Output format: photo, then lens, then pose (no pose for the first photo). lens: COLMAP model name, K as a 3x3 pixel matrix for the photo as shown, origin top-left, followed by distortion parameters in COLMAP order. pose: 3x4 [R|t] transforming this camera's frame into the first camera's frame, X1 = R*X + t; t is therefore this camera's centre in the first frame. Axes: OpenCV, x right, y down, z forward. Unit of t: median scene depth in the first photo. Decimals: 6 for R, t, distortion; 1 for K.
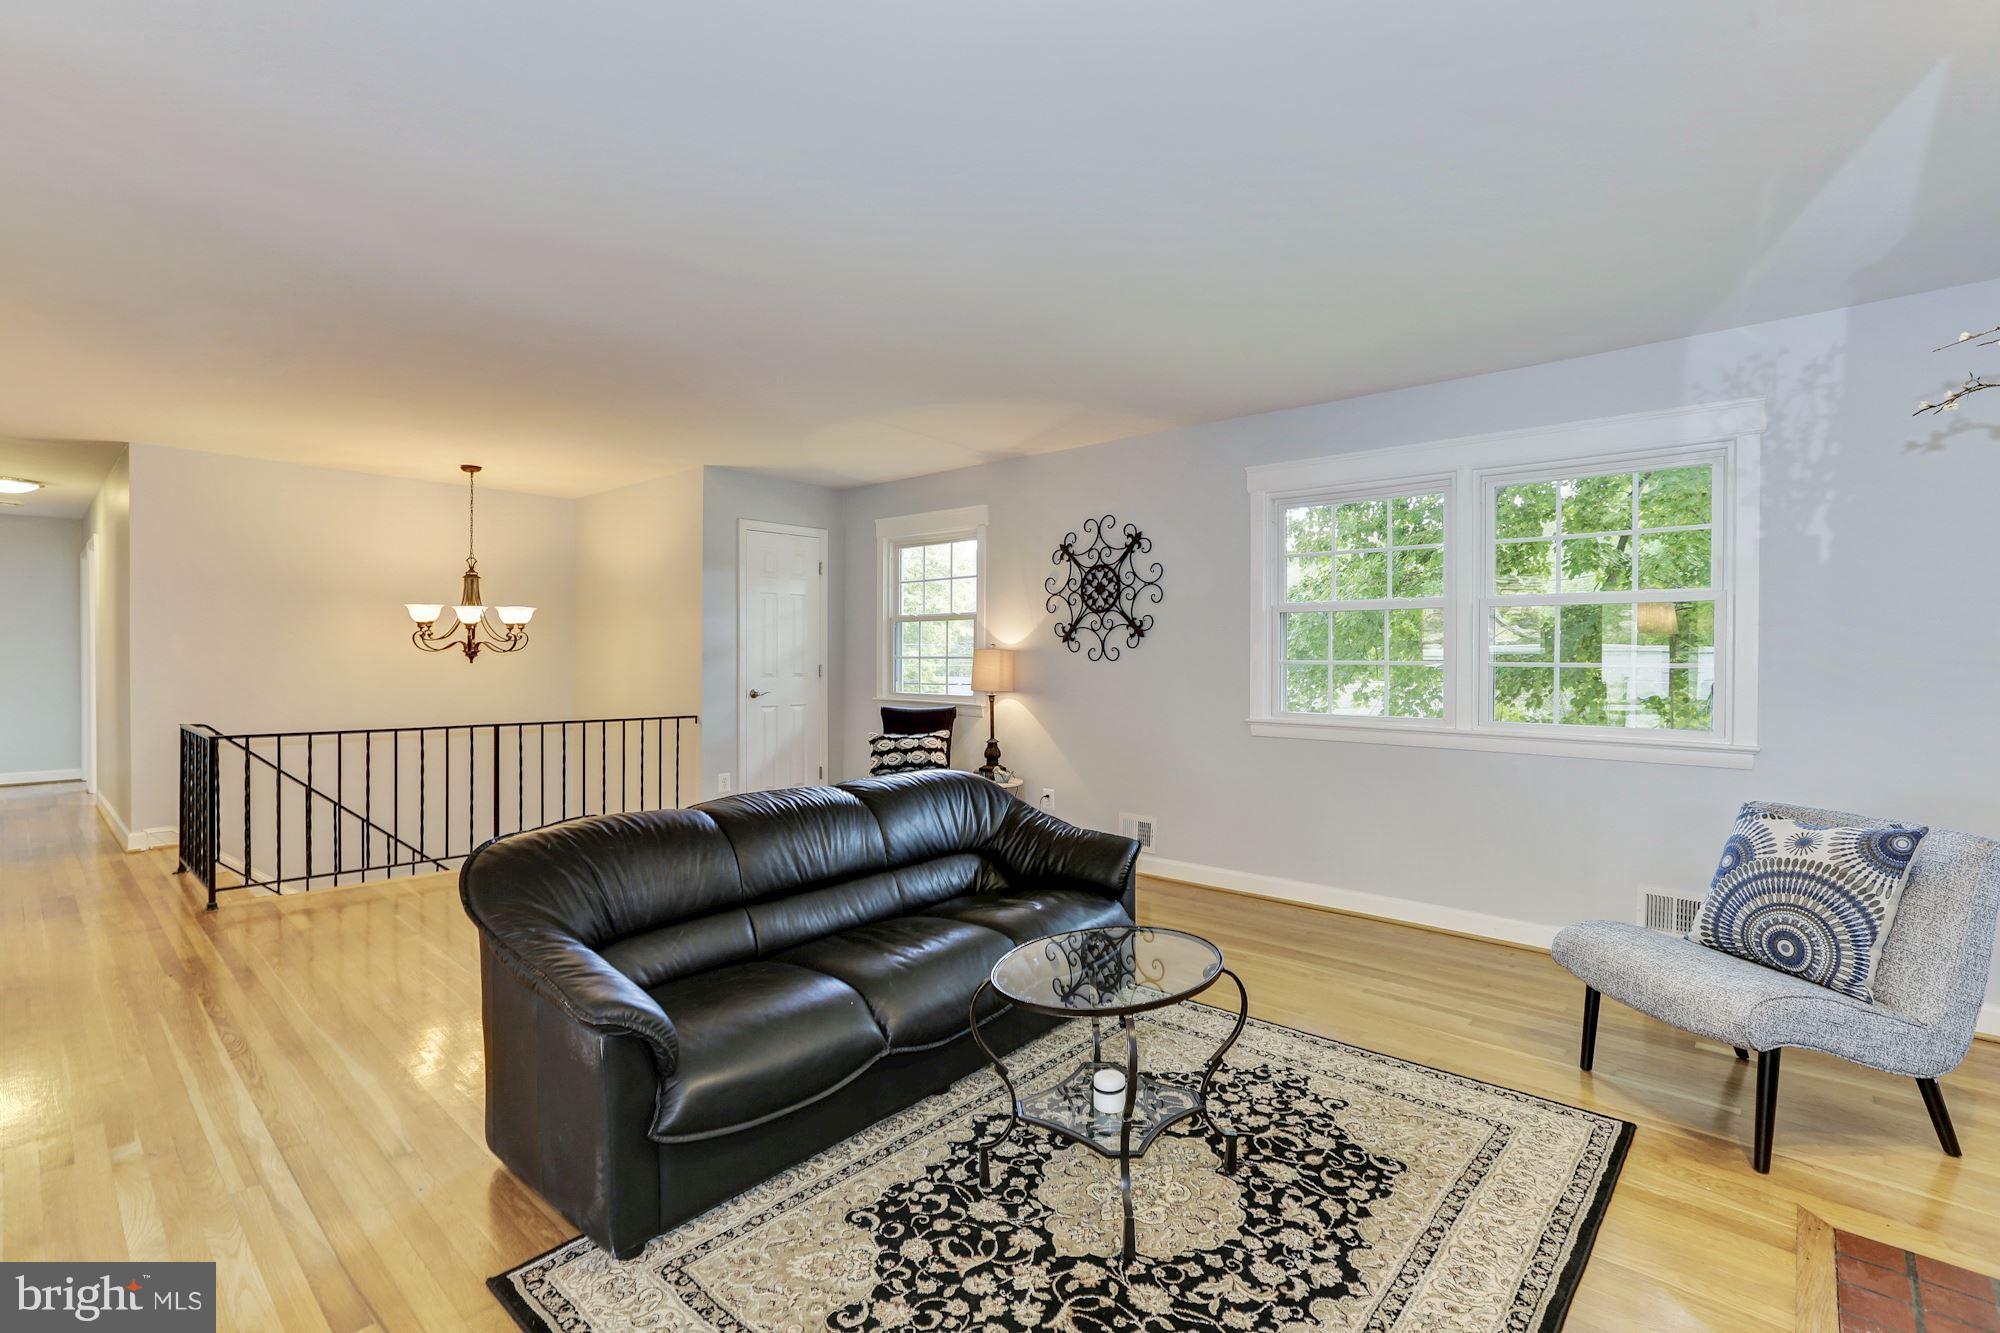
lens RADIAL K [[904.1, 0, 992.8], [0, 904.1, 683.6], [0, 0, 1]] dist [-0.030552, 0.009390]
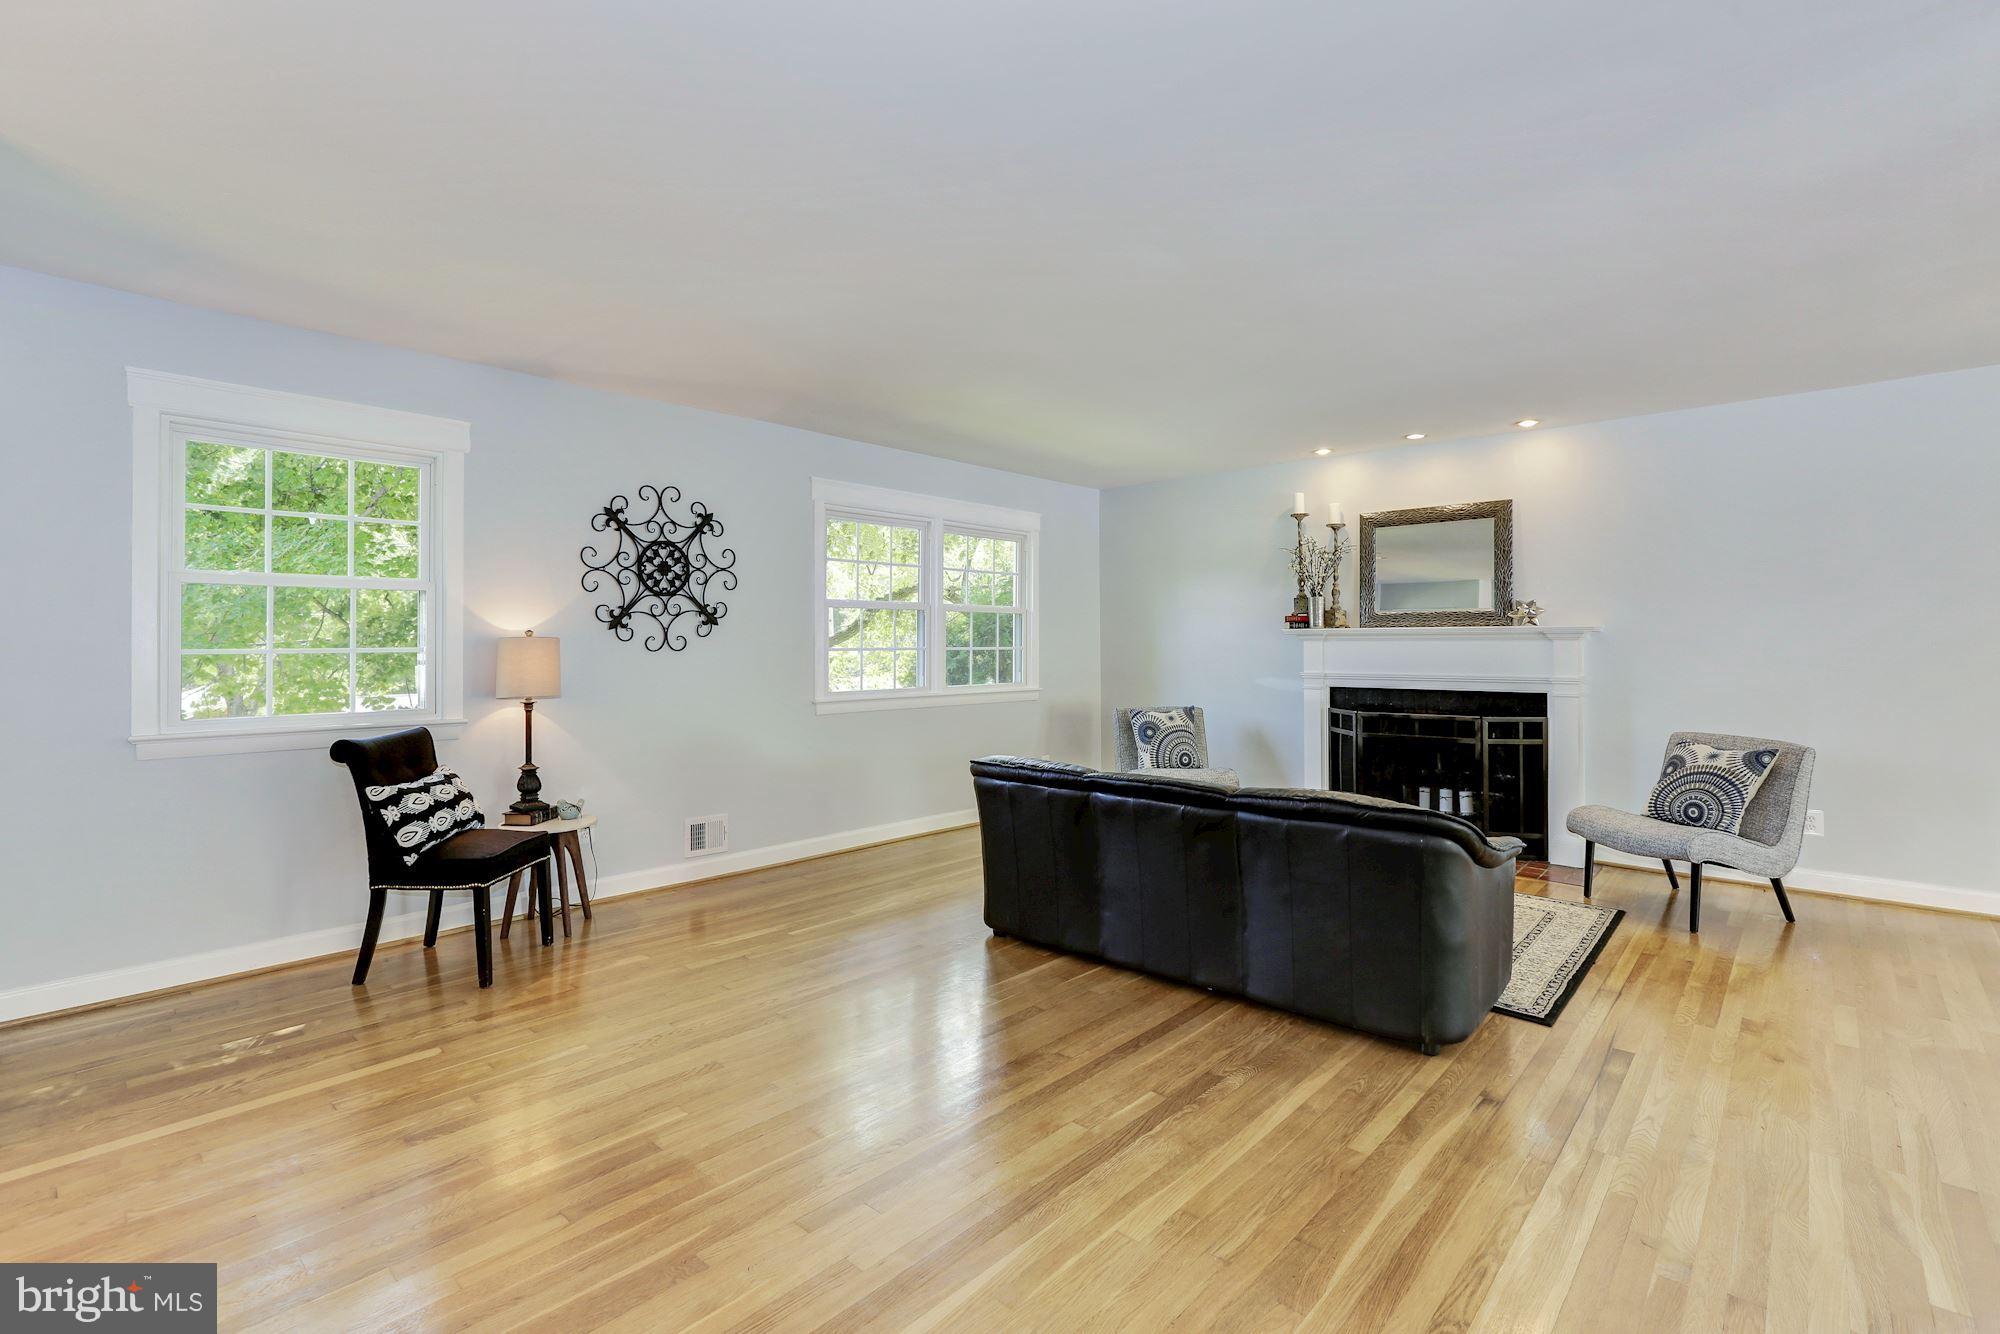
lens RADIAL K [[904.1, 0, 1008.6], [0, 904.1, 651.6], [0, 0, 1]] dist [-0.030552, 0.009390]
pose [[-0.007295, -0.013050, 0.999888, -1.539247], [0.032142, 0.999395, 0.013278, -0.052803], [-0.999457, 0.032236, -0.006871, 1.382624]]
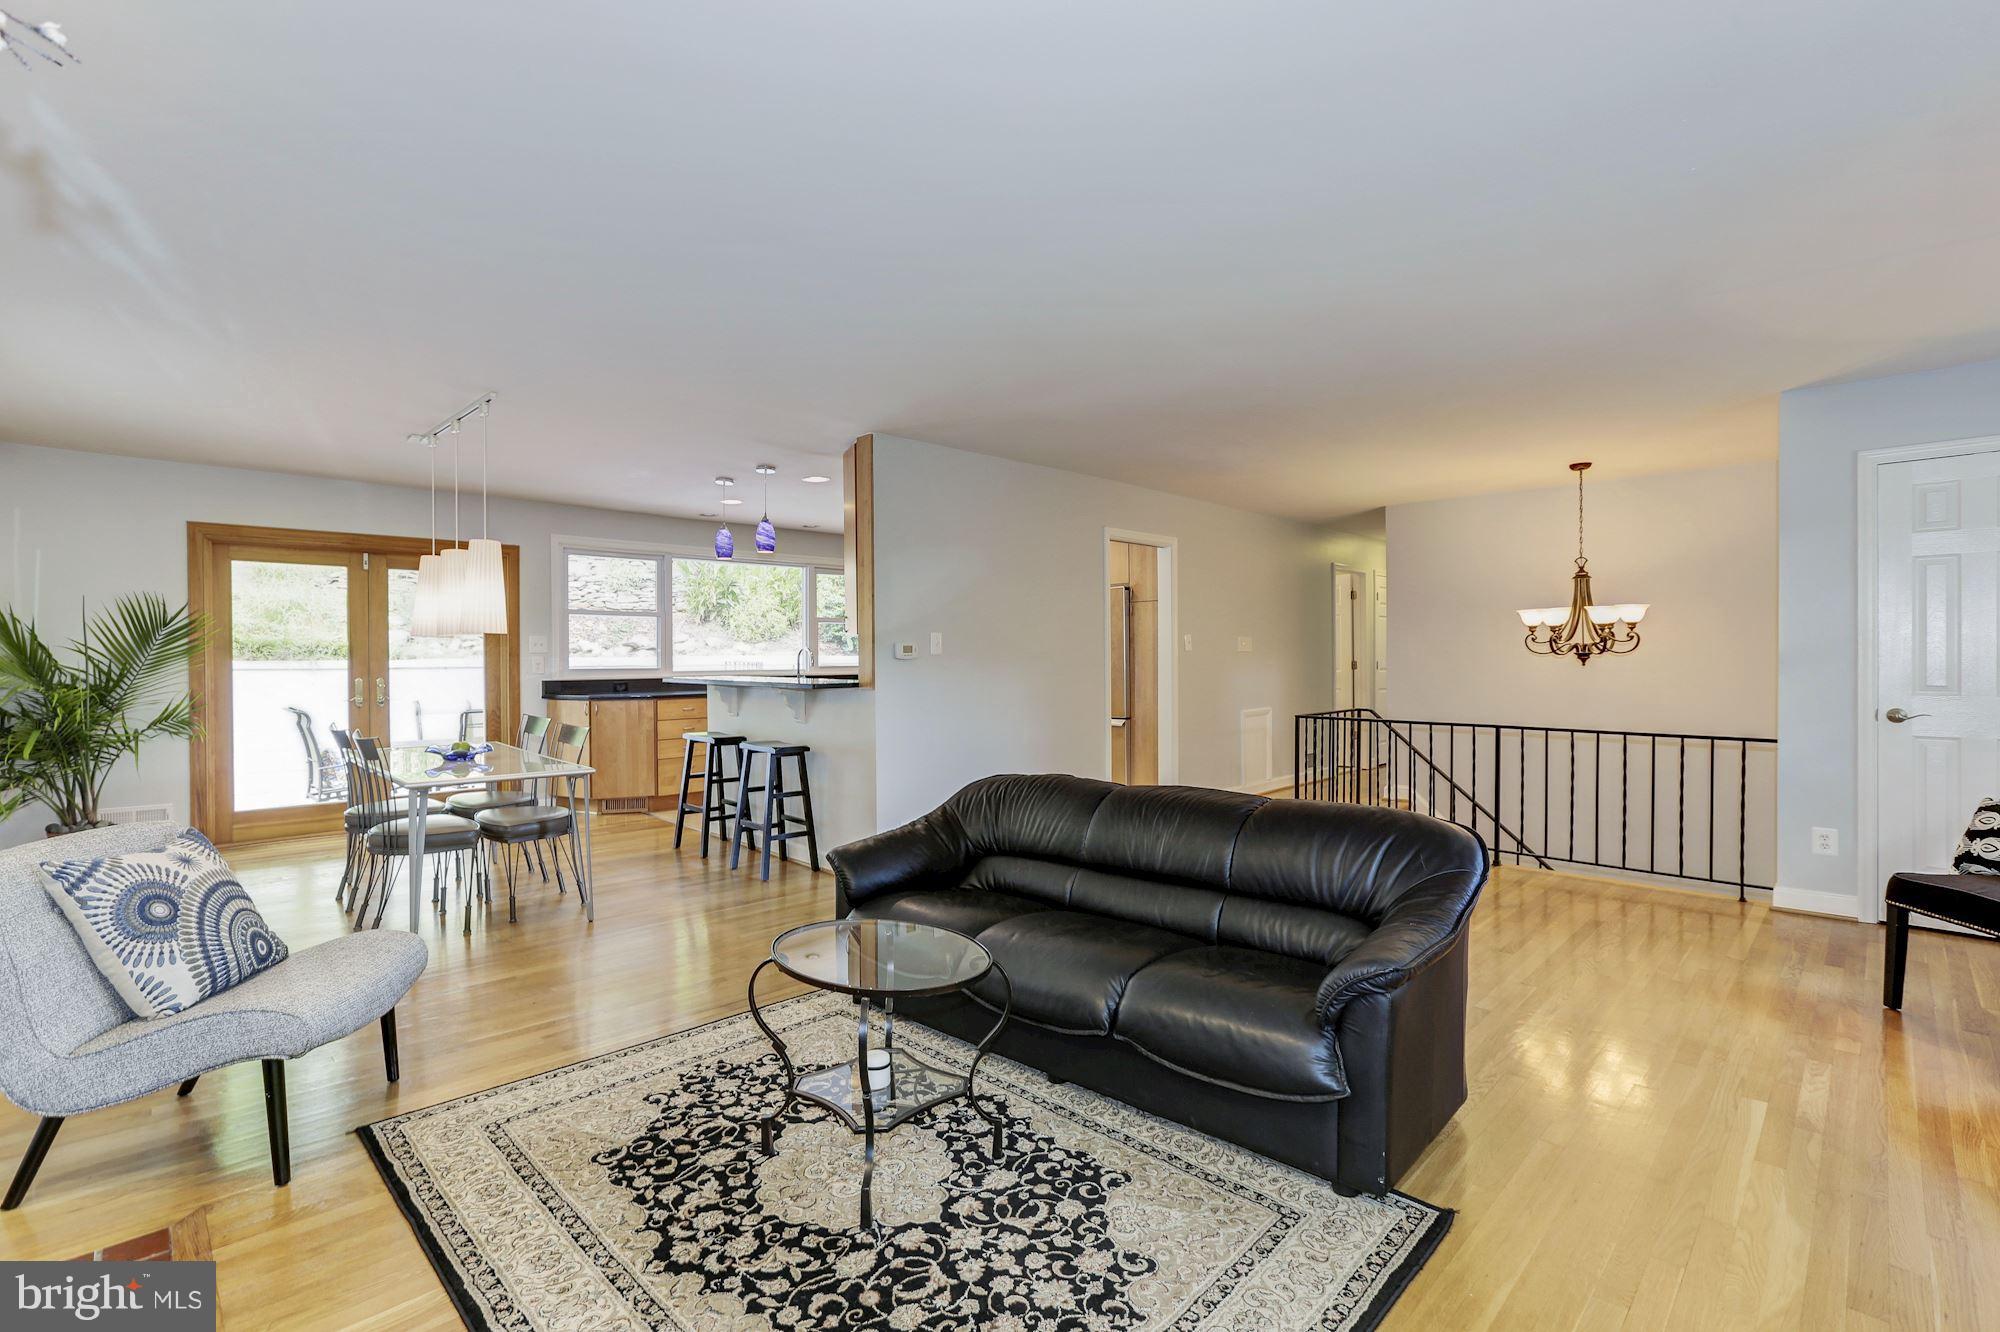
lens RADIAL K [[904.1, 0, 1006.8], [0, 904.1, 656.0], [0, 0, 1]] dist [-0.030552, 0.009390]
pose [[-0.034886, -0.001727, -0.999390, 0.964653], [-0.029332, 0.999569, -0.000704, -0.030794], [0.998961, 0.029289, -0.034921, 0.956347]]
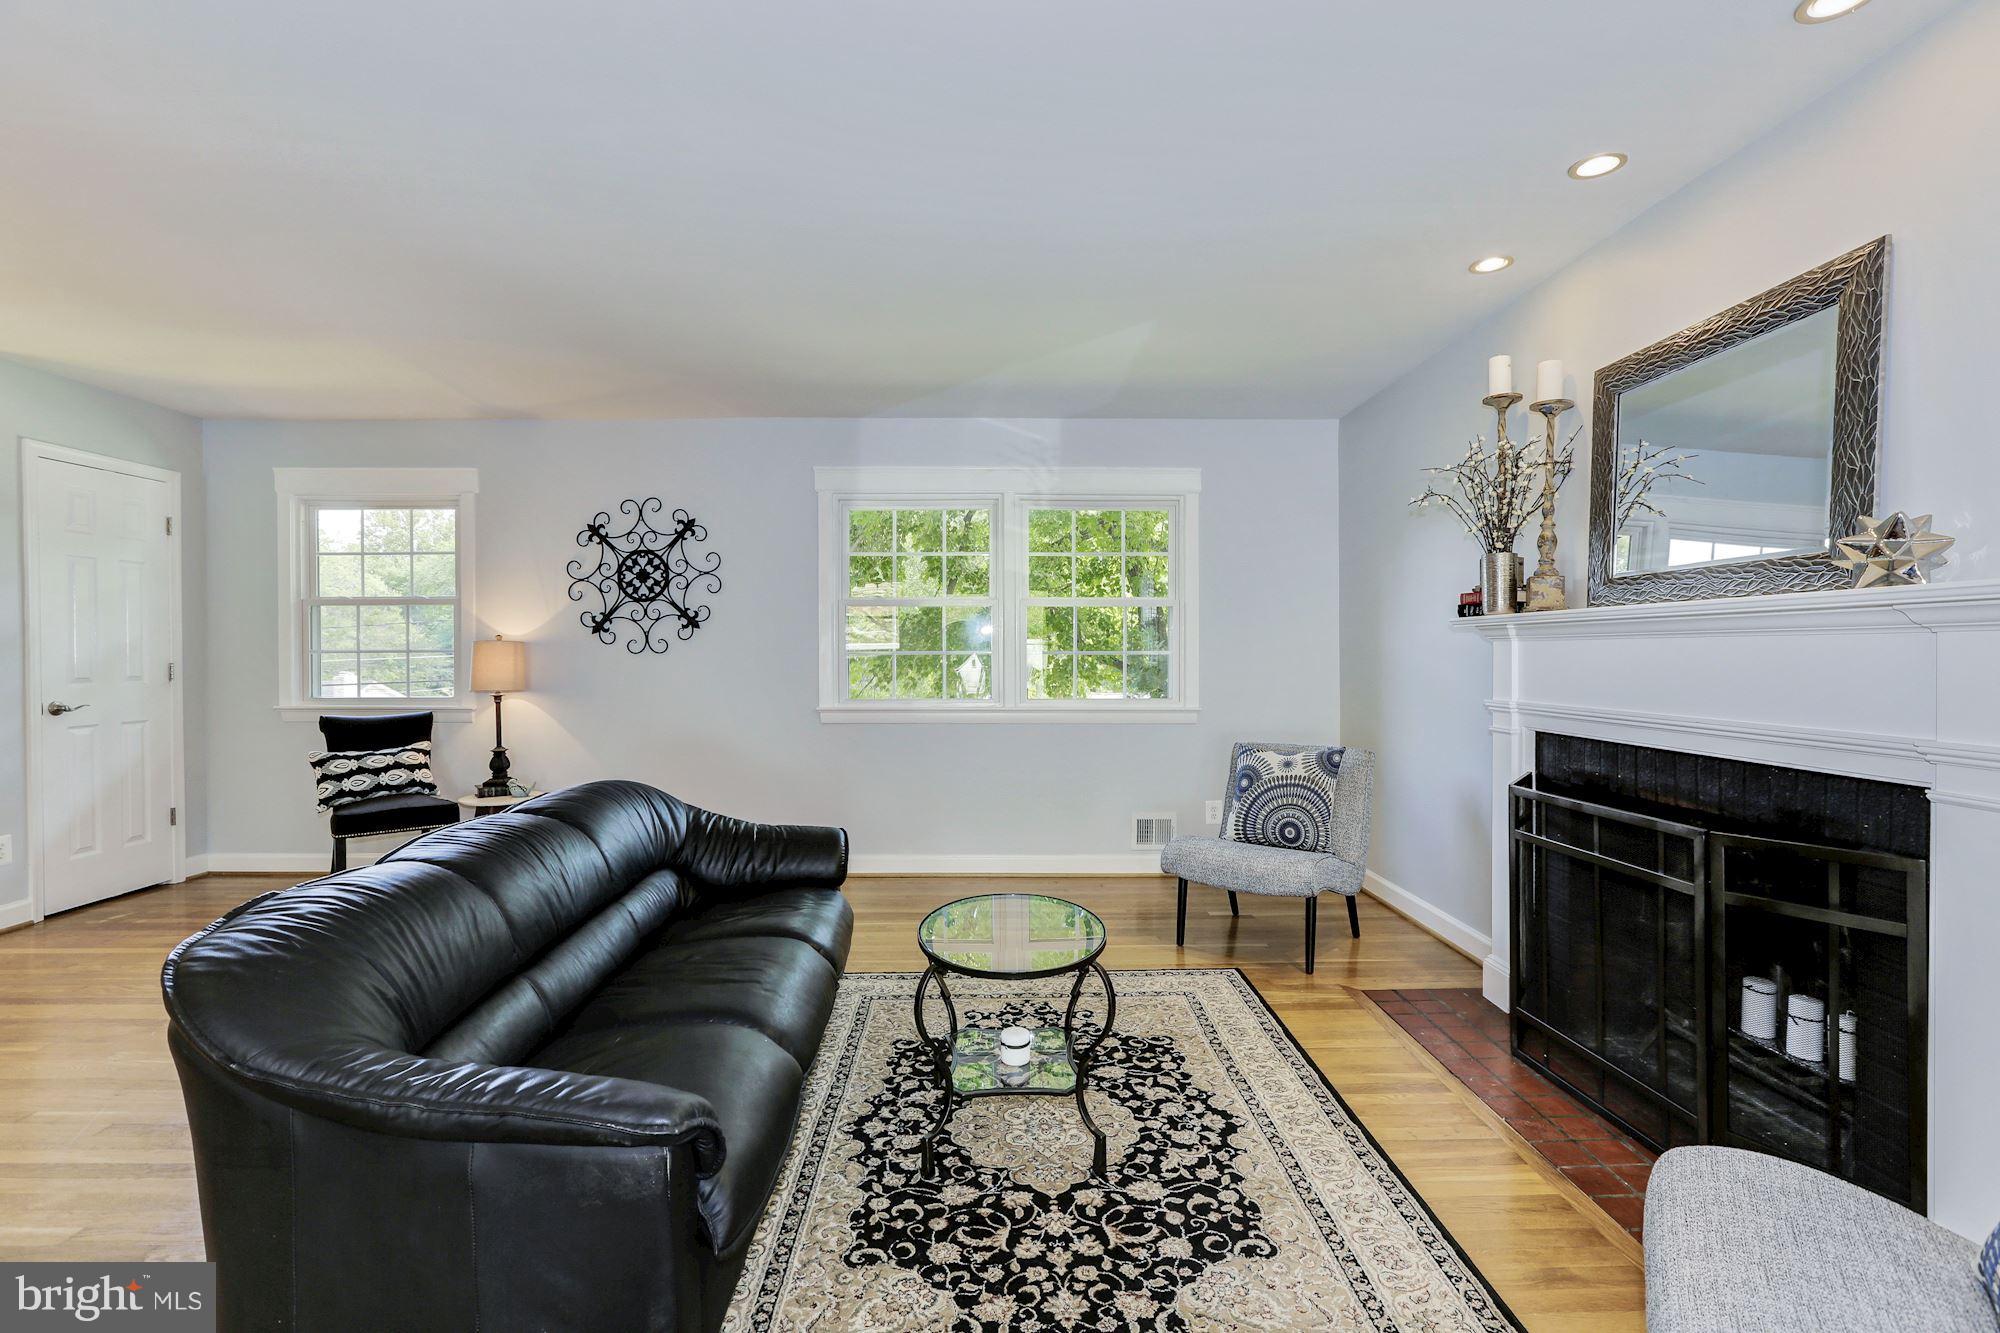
lens RADIAL K [[904.1, 0, 990.3], [0, 904.1, 658.2], [0, 0, 1]] dist [-0.030552, 0.009390]
pose [[0.732699, -0.008674, 0.680498, -0.508940], [0.024560, 0.999604, -0.013702, 0.001436], [-0.680110, 0.026752, 0.732622, 0.173074]]
